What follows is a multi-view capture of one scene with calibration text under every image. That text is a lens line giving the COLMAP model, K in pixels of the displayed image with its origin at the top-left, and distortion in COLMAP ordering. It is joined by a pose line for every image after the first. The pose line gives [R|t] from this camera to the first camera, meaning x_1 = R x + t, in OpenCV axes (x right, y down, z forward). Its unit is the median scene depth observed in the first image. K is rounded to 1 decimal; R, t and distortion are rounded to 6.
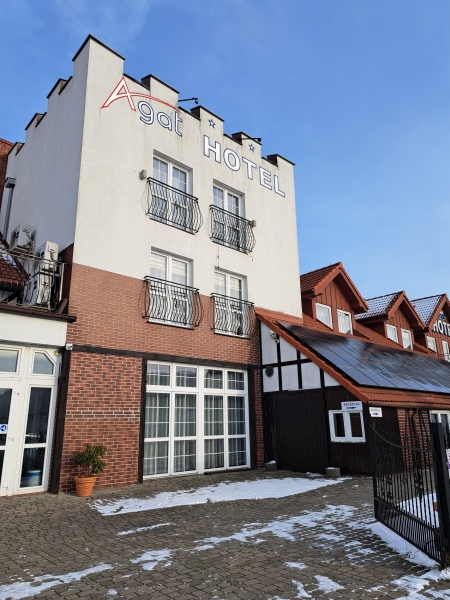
lens RADIAL K [[425.3, 0, 226.0], [0, 425.3, 304.7], [0, 0, 1]] dist [0.021511, -0.003493]
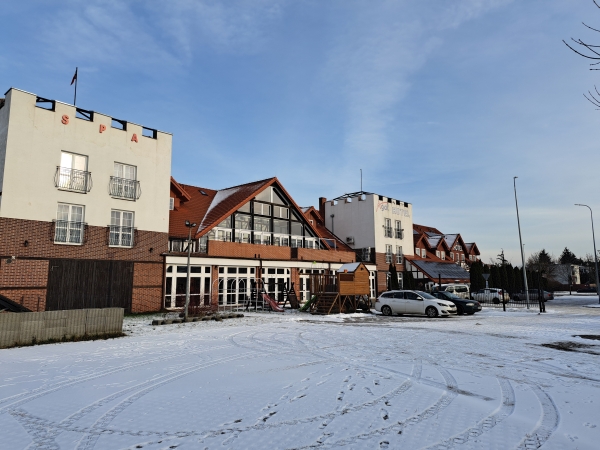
lens RADIAL K [[425.3, 0, 299.7], [0, 425.3, 221.0], [0, 0, 1]] dist [0.021511, -0.003493]
pose [[0.996198, 0.024262, 0.083673, -1.171784], [-0.034510, 0.991770, 0.123291, -0.726291], [-0.079993, -0.125710, 0.988837, -2.583818]]
